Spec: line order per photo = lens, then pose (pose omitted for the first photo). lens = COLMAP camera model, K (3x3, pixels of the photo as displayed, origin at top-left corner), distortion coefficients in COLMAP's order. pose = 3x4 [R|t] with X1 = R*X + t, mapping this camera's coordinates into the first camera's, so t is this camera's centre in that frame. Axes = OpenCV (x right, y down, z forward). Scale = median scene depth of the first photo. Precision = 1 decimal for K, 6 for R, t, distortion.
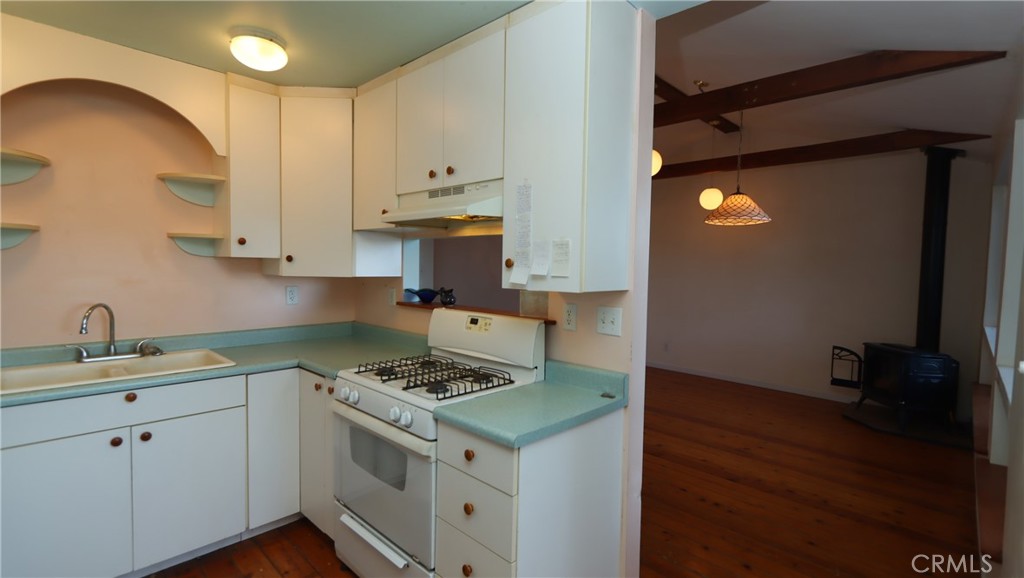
lens RADIAL K [[464.8, 0, 517.1], [0, 464.8, 286.7], [0, 0, 1]] dist [0.000876, -0.000267]
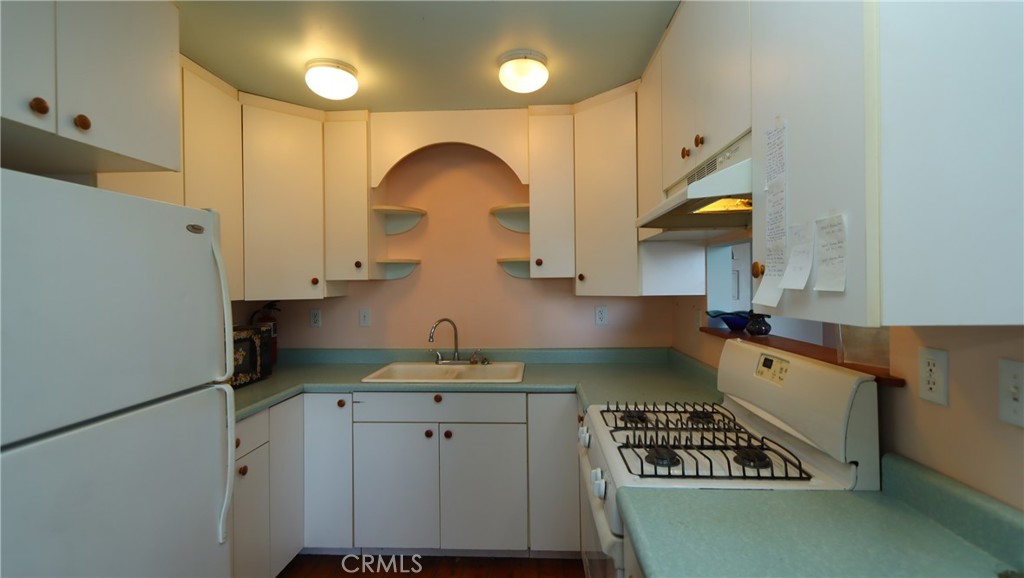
lens RADIAL K [[464.8, 0, 517.1], [0, 464.8, 286.7], [0, 0, 1]] dist [0.000876, -0.000267]
pose [[0.653195, -0.021657, -0.756880, 0.178776], [-0.011017, 0.999213, -0.038099, -0.003595], [0.757110, 0.033224, 0.652443, 0.318984]]
